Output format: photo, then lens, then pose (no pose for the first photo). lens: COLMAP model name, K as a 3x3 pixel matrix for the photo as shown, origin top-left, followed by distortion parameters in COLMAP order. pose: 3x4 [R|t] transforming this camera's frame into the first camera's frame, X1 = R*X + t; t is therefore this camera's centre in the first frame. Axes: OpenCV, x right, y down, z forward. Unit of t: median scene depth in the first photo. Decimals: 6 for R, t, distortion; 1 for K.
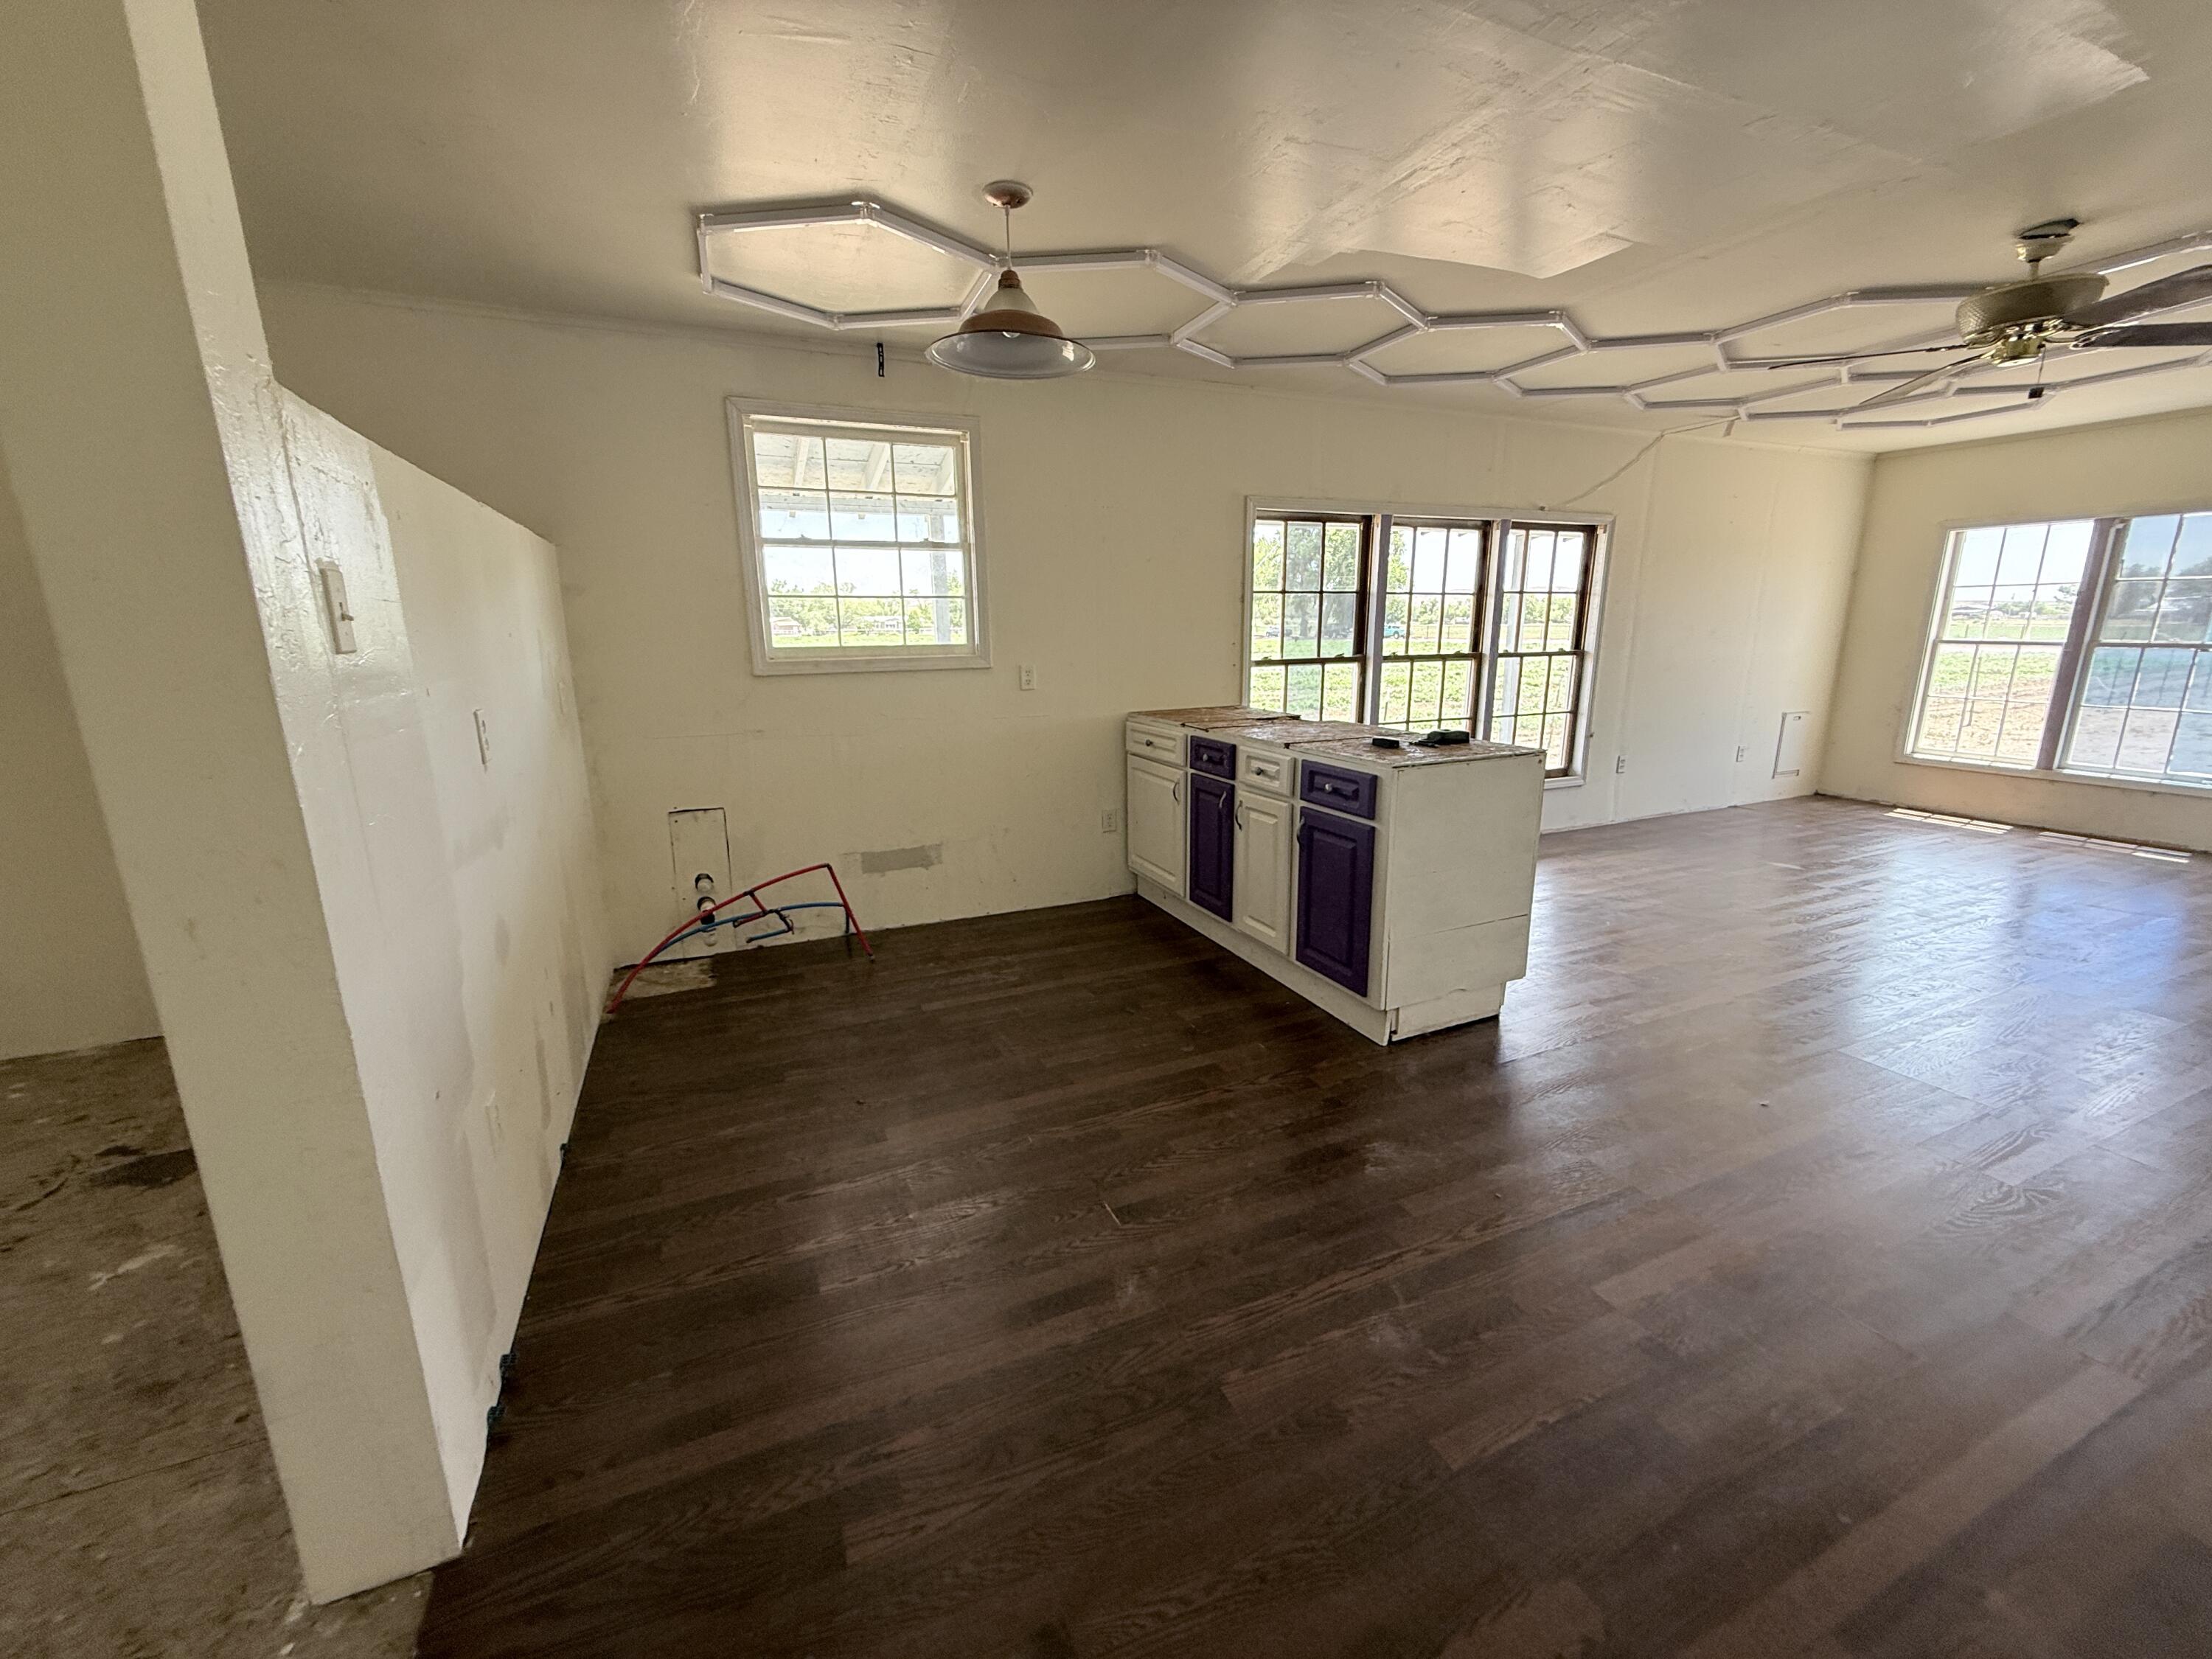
lens RADIAL K [[880.3, 0, 1106.0], [0, 880.3, 829.5], [0, 0, 1]] dist [0.001366, 0.000439]
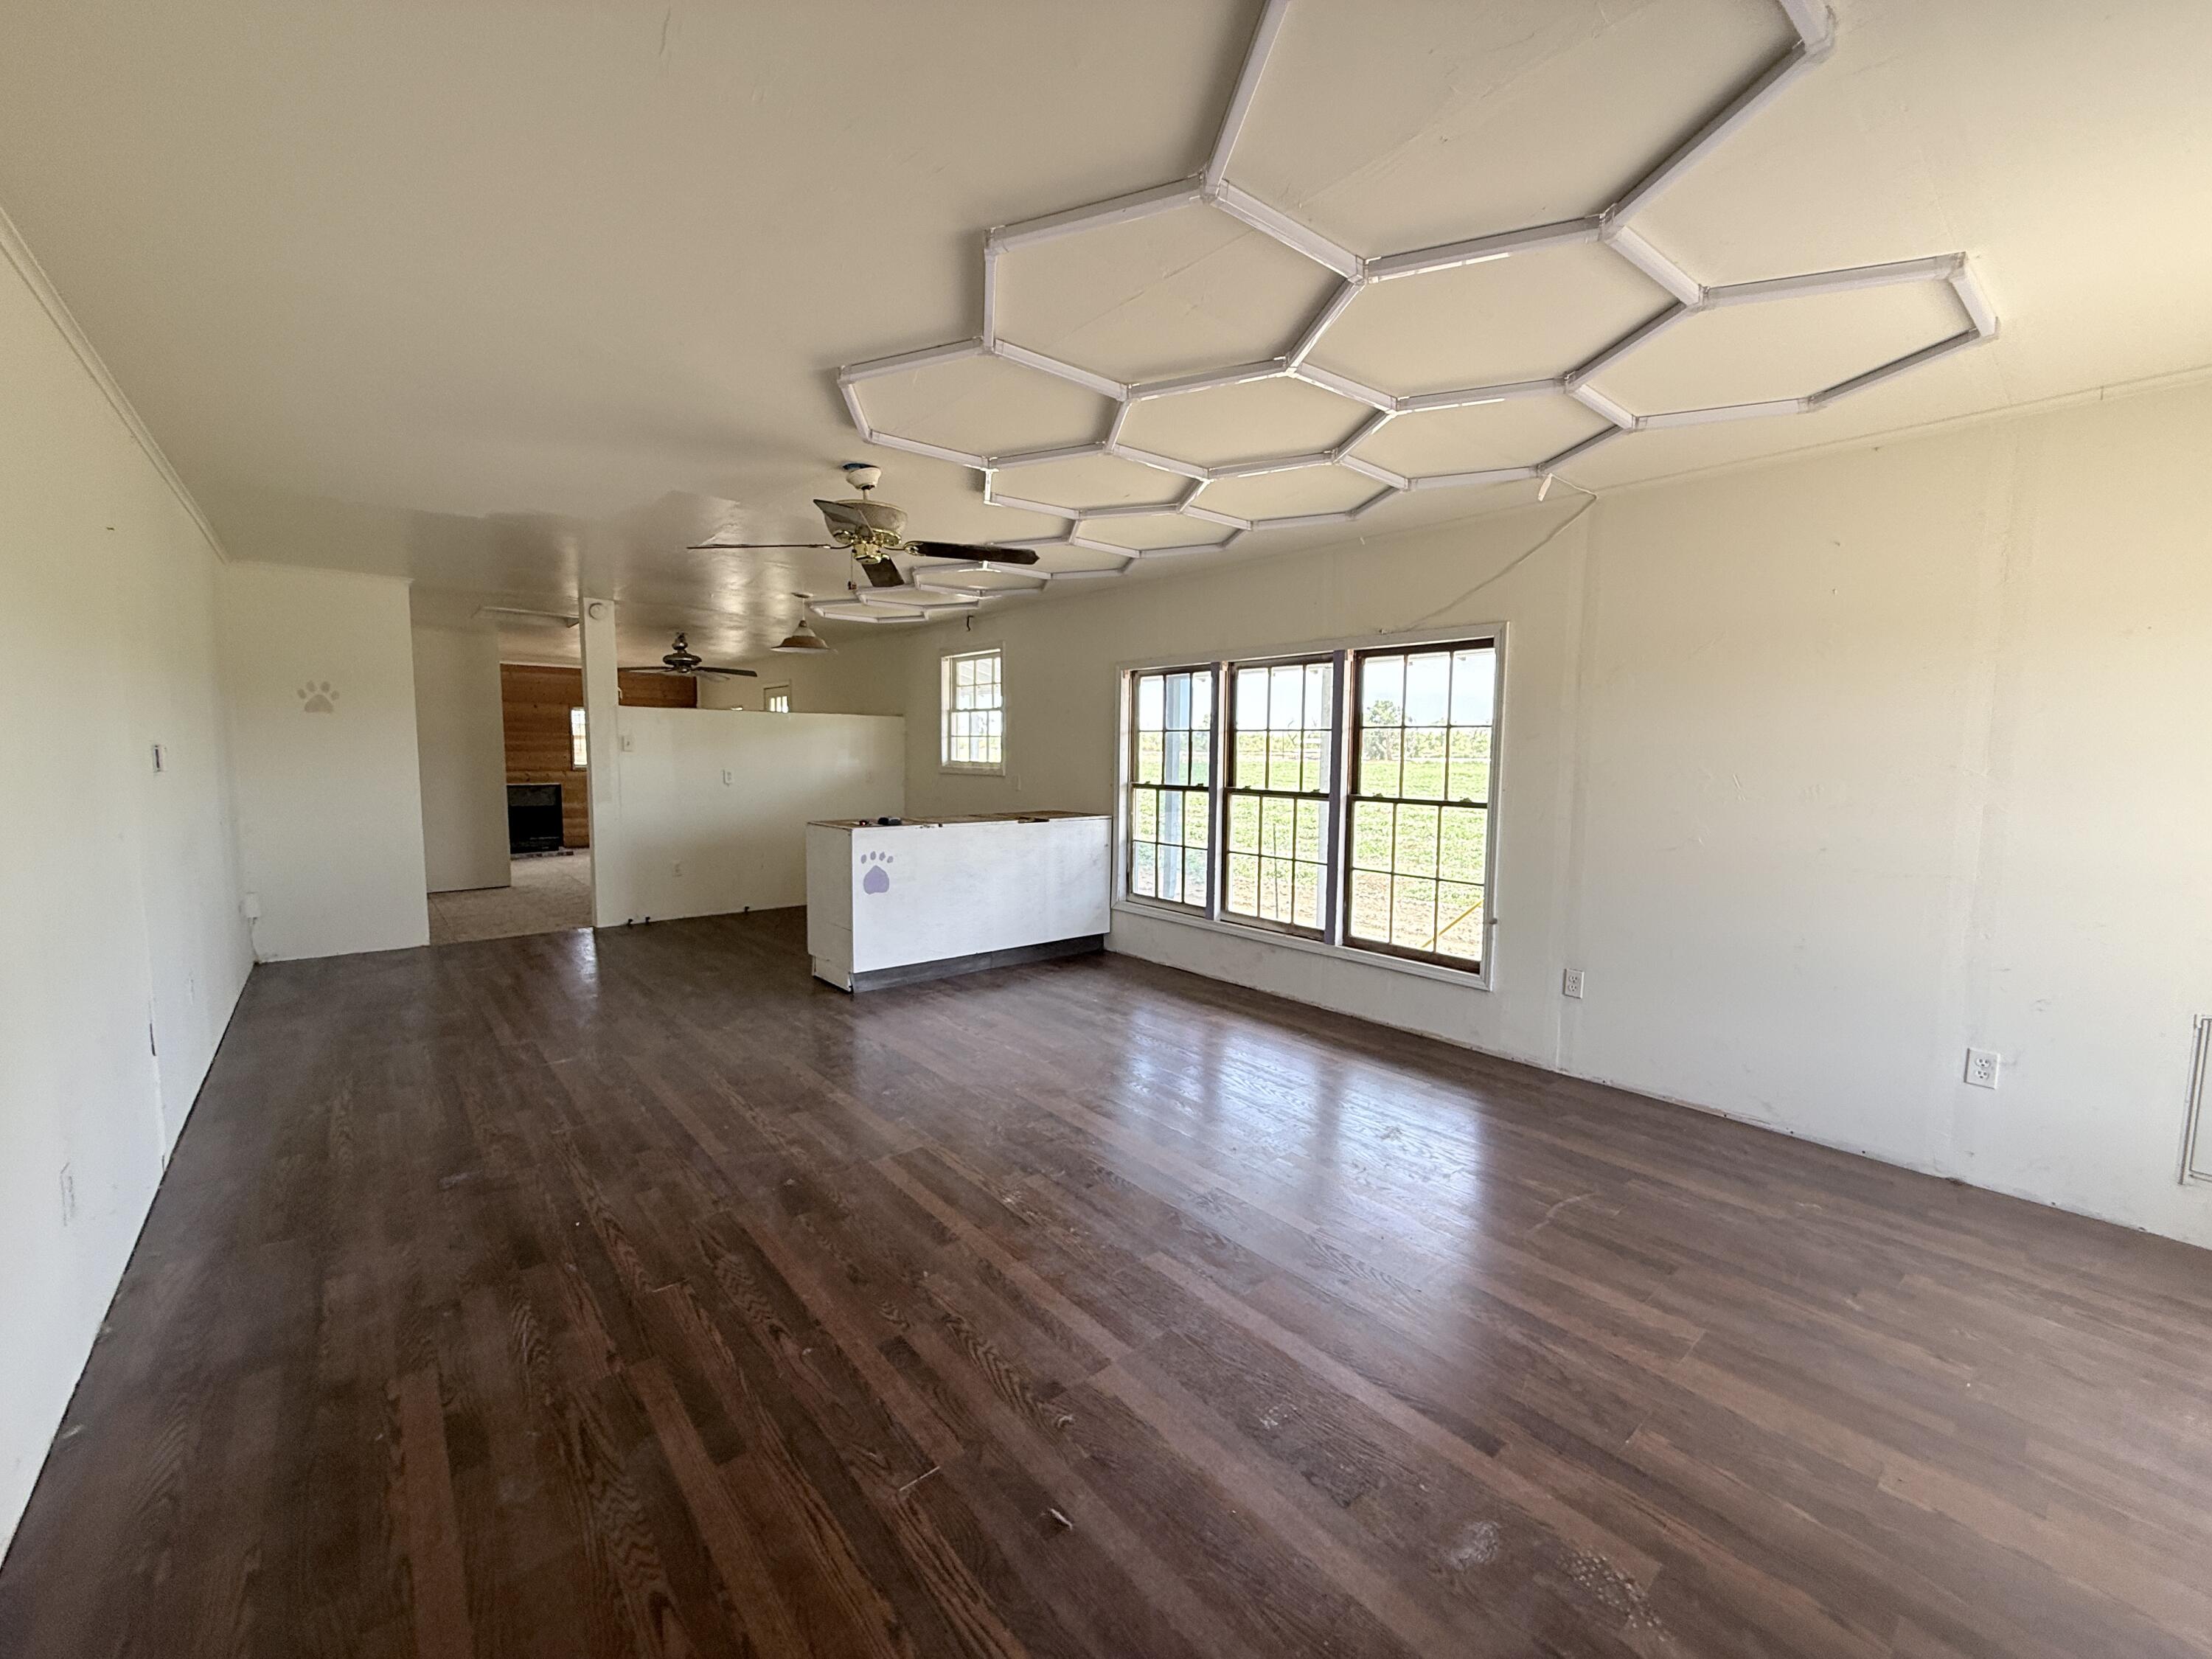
lens RADIAL K [[880.3, 0, 1106.0], [0, 880.3, 829.5], [0, 0, 1]] dist [0.001366, 0.000439]
pose [[0.285342, 0.098343, -0.953367, 1.709924], [-0.233619, 0.971855, 0.030328, -0.192252], [0.929517, 0.214071, 0.300286, 0.727103]]
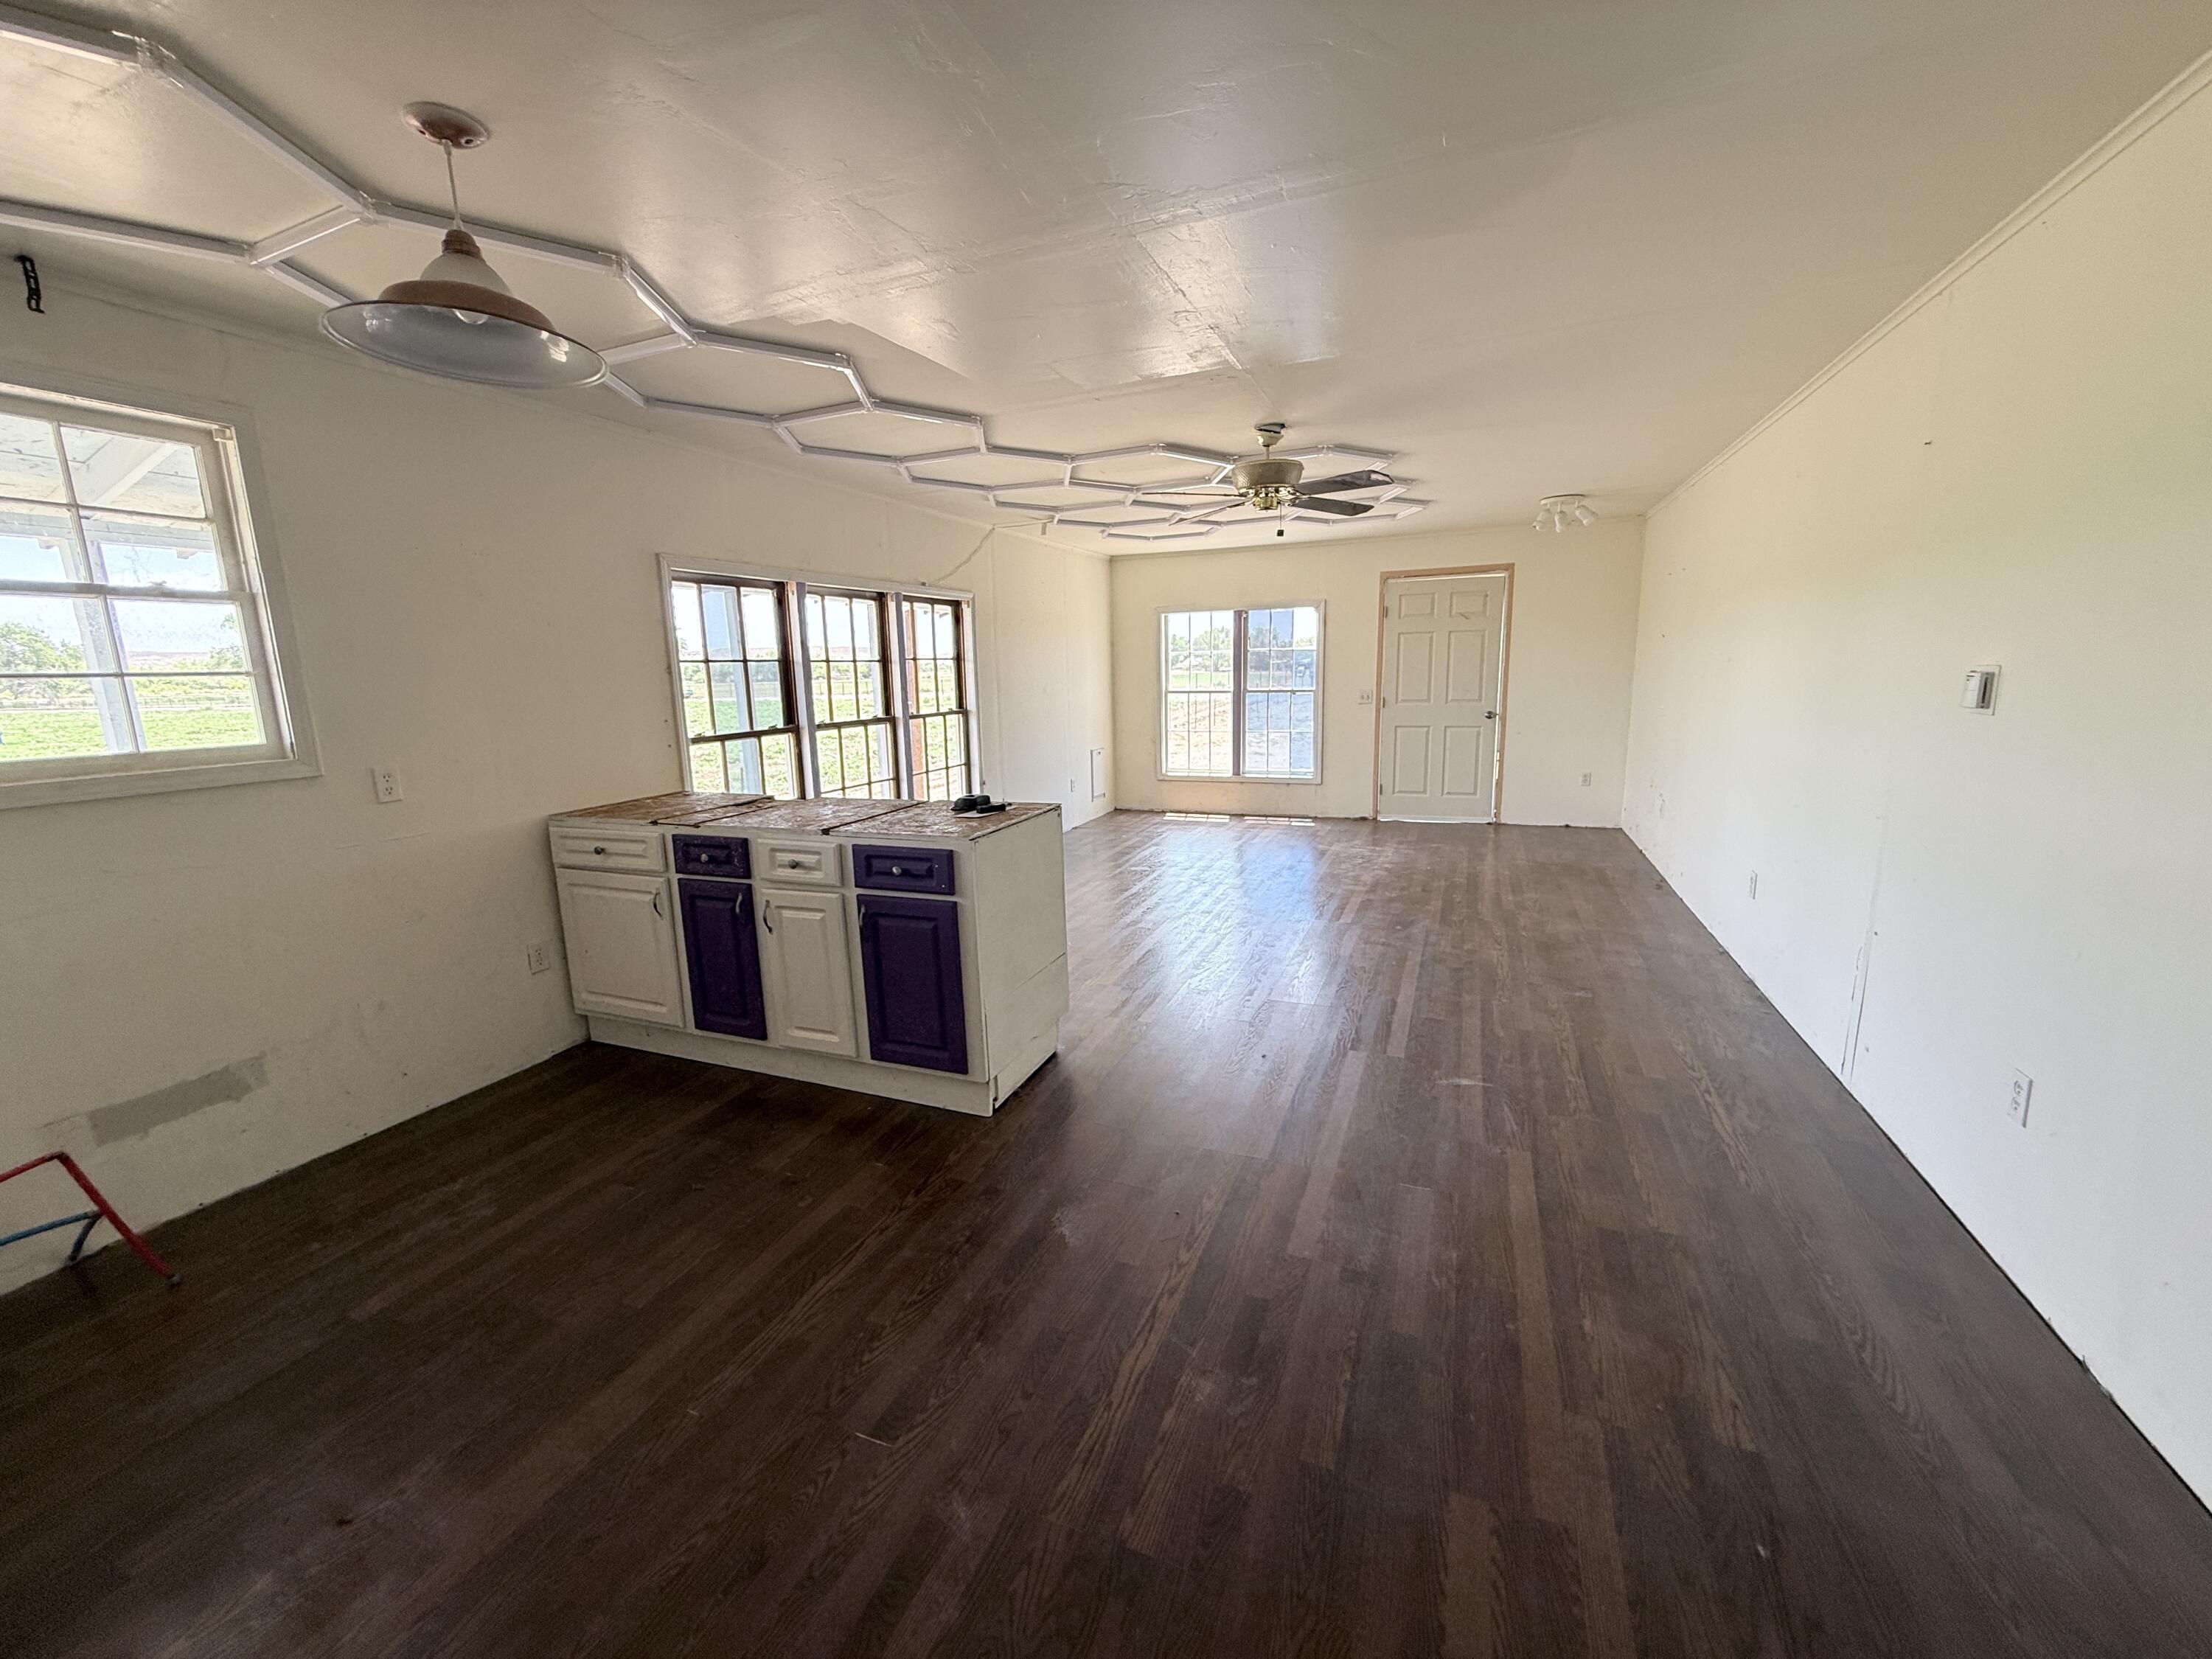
lens RADIAL K [[880.3, 0, 1106.0], [0, 880.3, 829.5], [0, 0, 1]] dist [0.001366, 0.000439]
pose [[0.722503, -0.134845, 0.678090, -0.166932], [0.177194, 0.984152, 0.006909, -0.043009], [-0.668275, 0.115162, 0.734946, 0.108941]]
